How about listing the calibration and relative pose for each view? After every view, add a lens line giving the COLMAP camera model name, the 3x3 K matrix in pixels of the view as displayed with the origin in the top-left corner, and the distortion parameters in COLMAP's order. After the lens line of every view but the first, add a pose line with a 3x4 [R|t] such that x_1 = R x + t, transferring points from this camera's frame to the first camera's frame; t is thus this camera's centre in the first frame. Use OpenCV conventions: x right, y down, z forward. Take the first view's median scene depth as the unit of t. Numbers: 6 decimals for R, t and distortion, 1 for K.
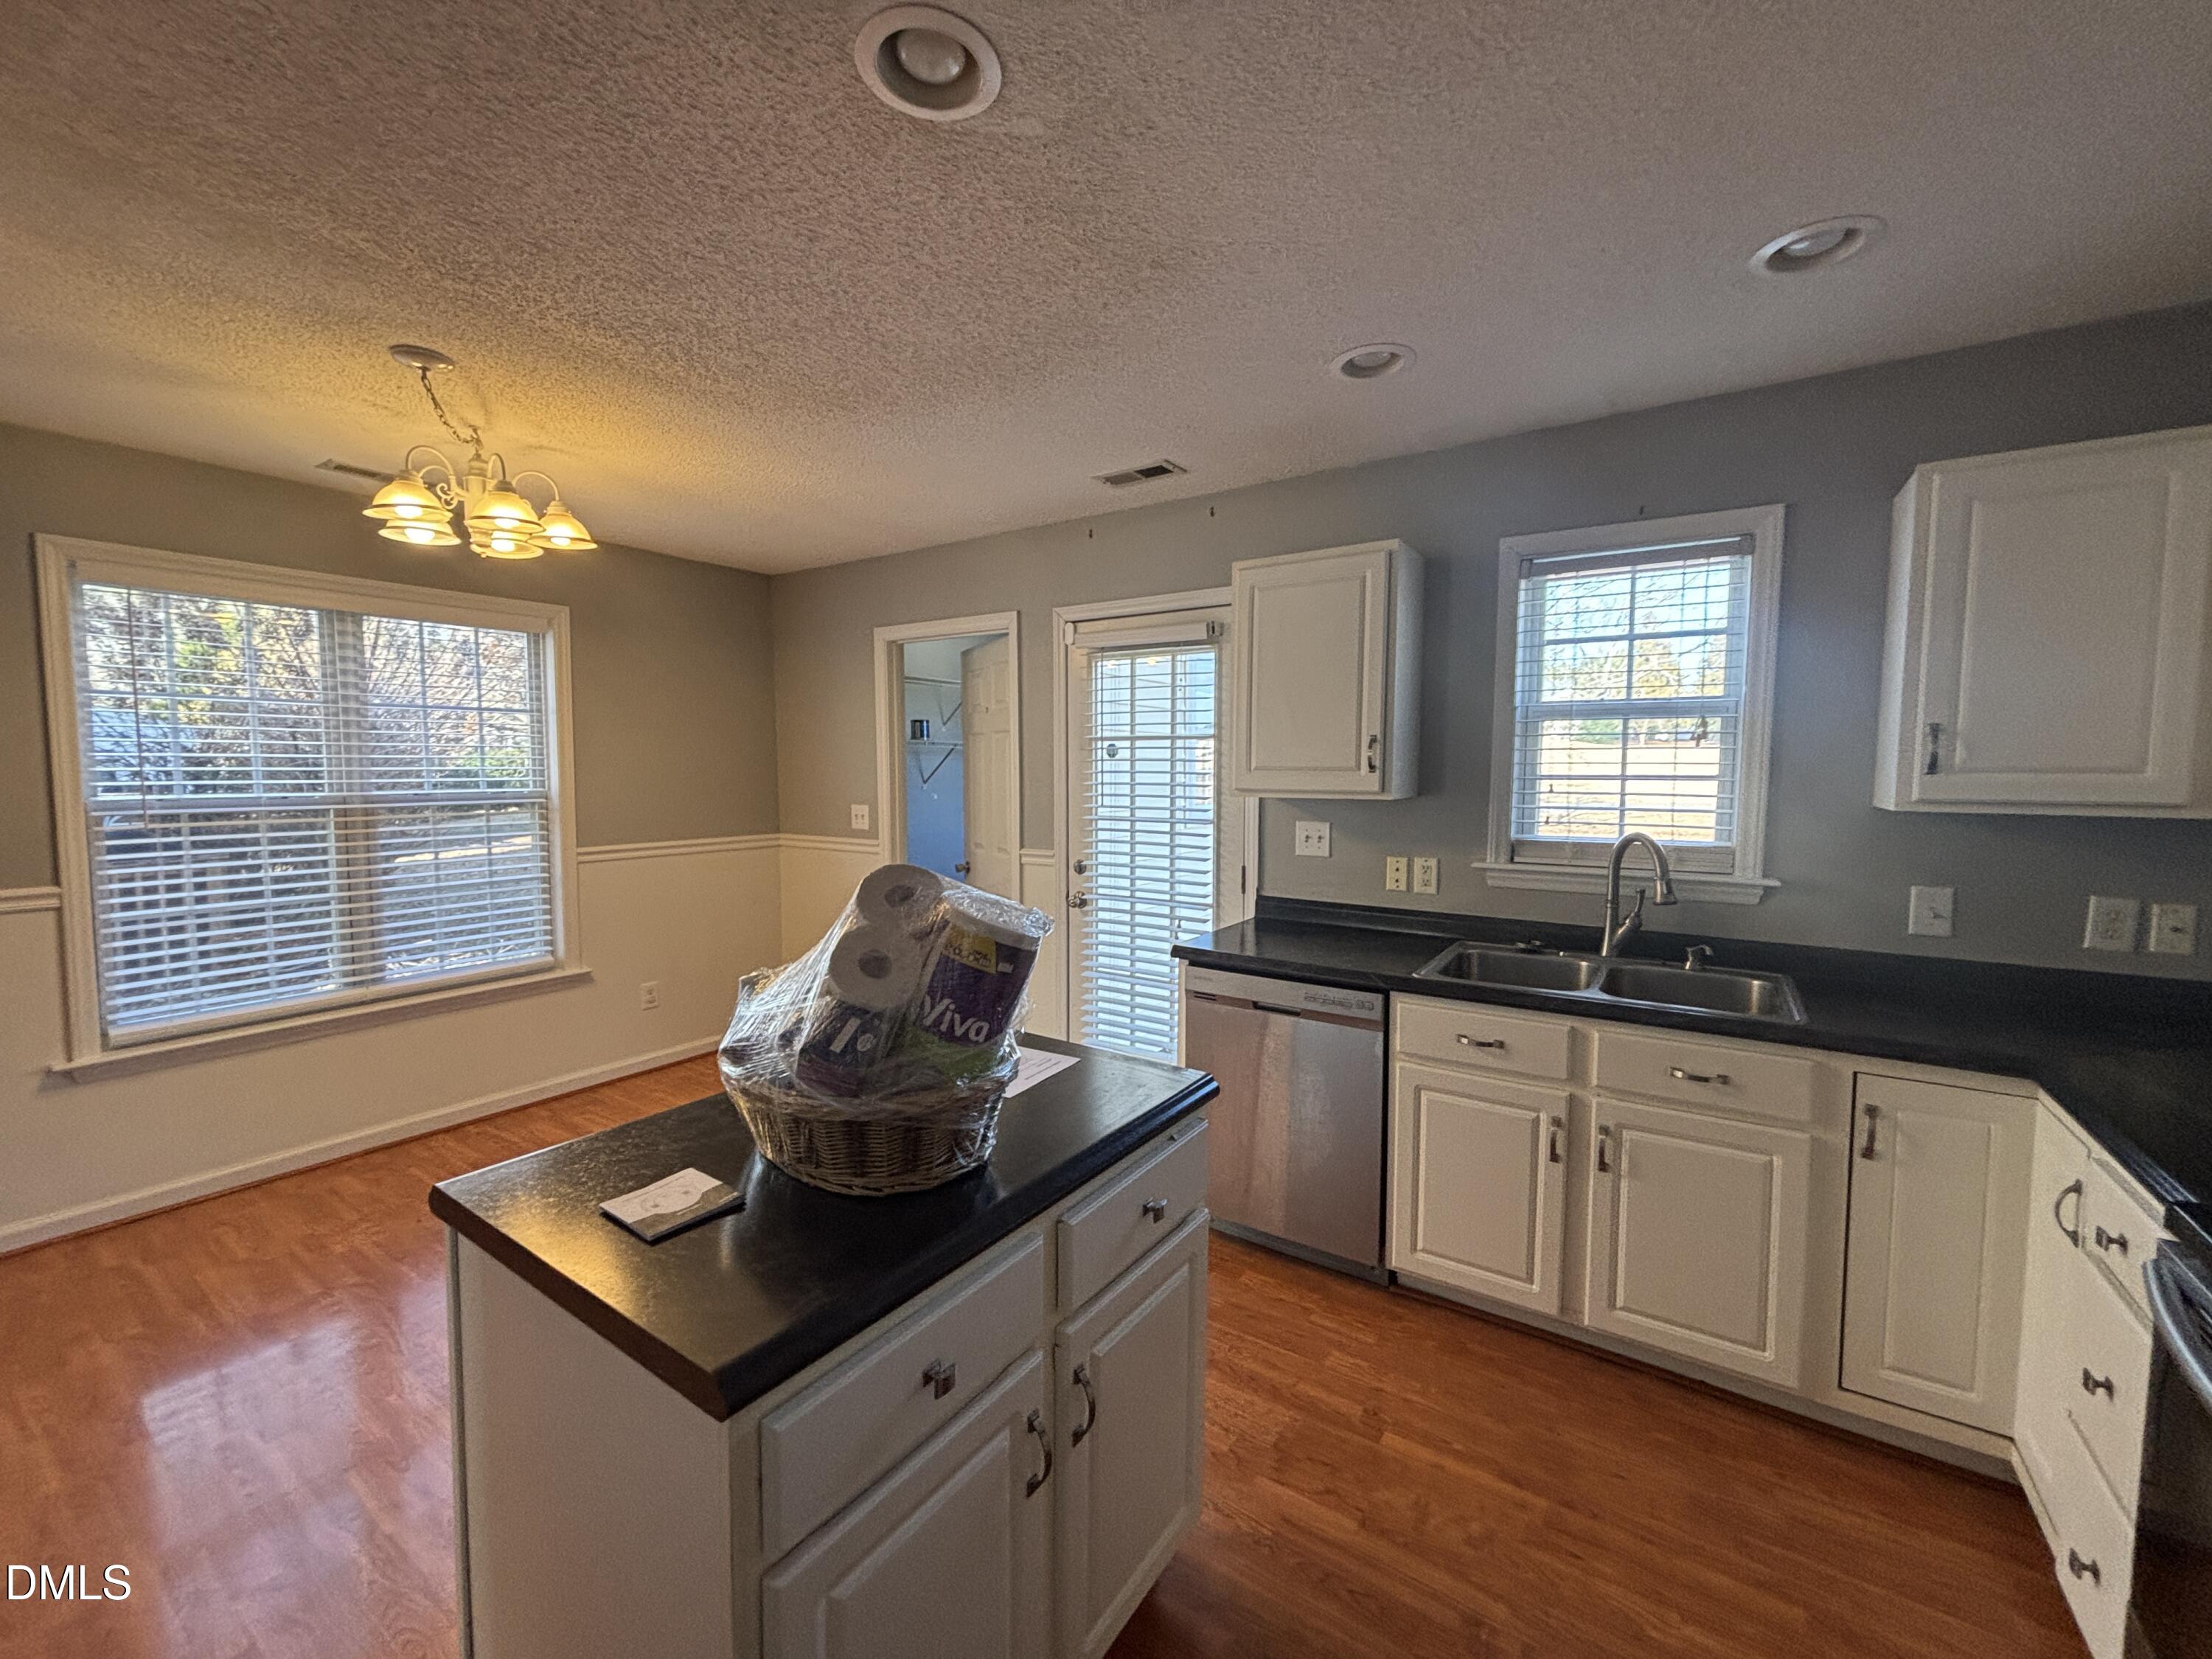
lens RADIAL K [[885.1, 0, 1109.3], [0, 885.1, 824.1], [0, 0, 1]] dist [0.002570, 0.000055]
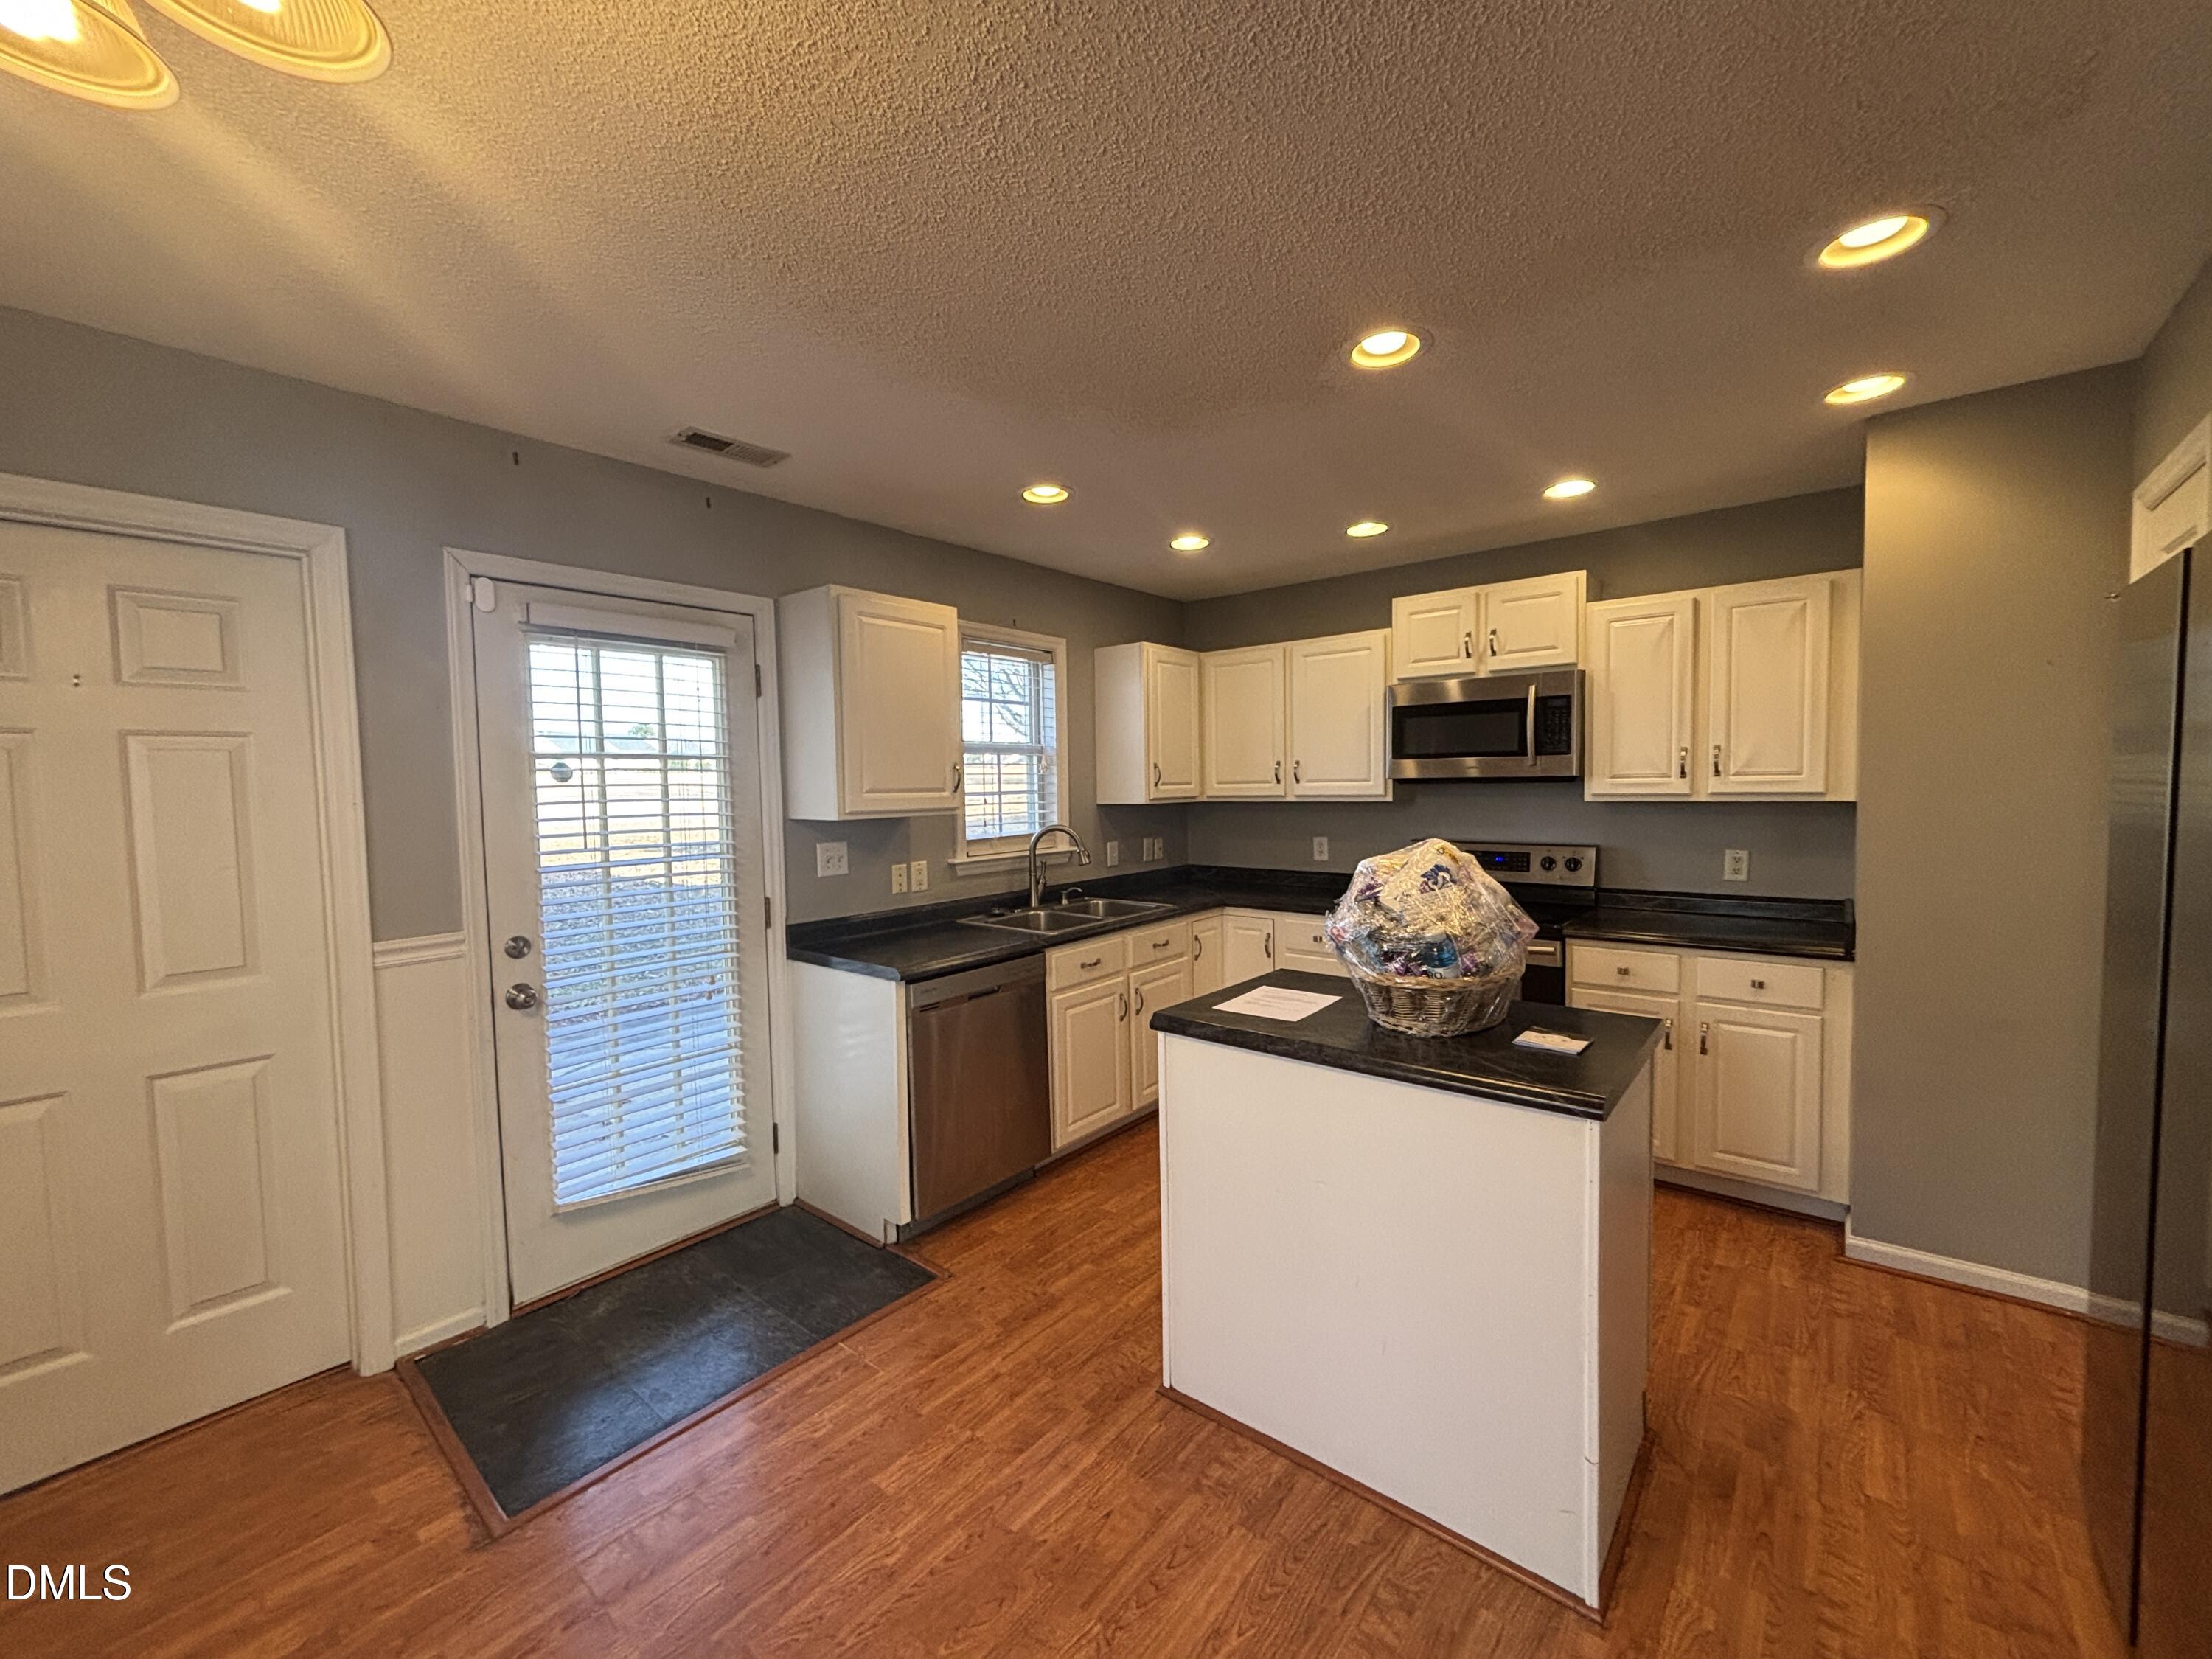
lens RADIAL K [[887.8, 0, 1100.9], [0, 887.8, 826.2], [0, 0, 1]] dist [-0.001412, -0.000276]
pose [[0.094101, -0.053544, 0.994122, -0.787503], [0.082982, 0.995500, 0.045763, -0.043596], [-0.992098, 0.078188, 0.098121, 0.588765]]
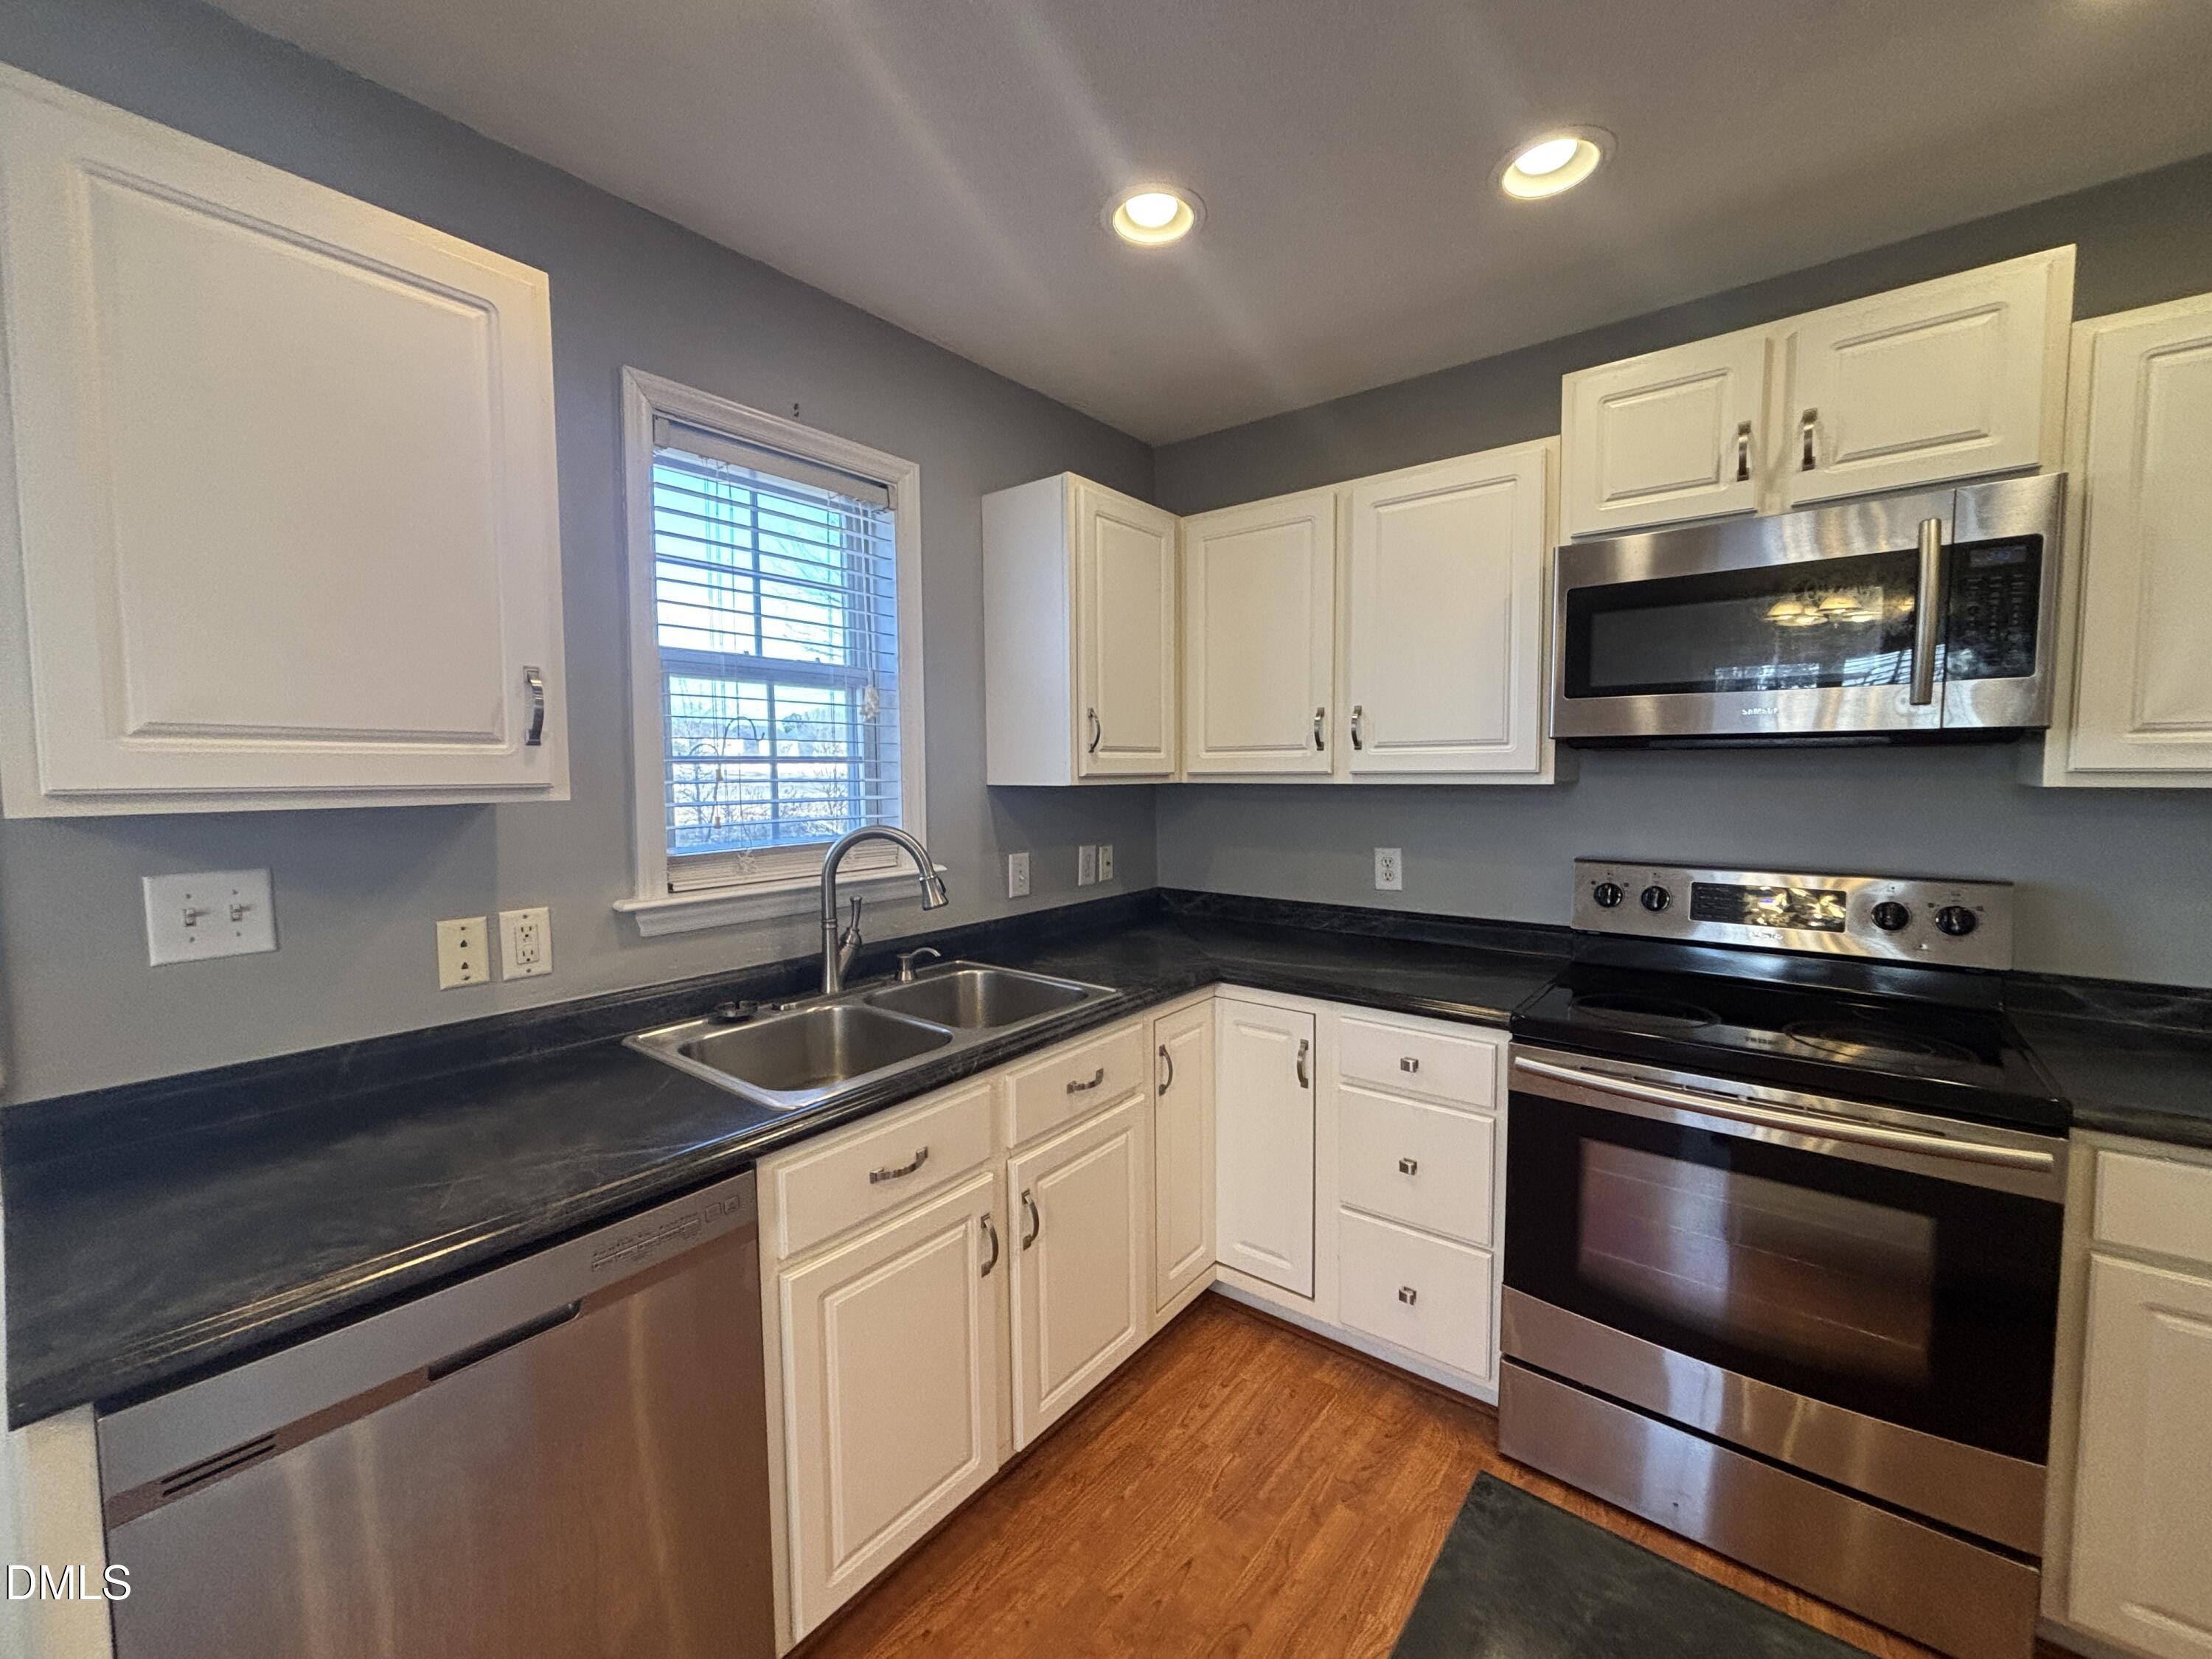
lens RADIAL K [[885.1, 0, 1109.3], [0, 885.1, 824.1], [0, 0, 1]] dist [0.002570, 0.000055]
pose [[0.070812, -0.064505, 0.995402, -0.139370], [0.072649, 0.995590, 0.059349, -0.018637], [-0.994841, 0.068112, 0.075186, 0.569270]]
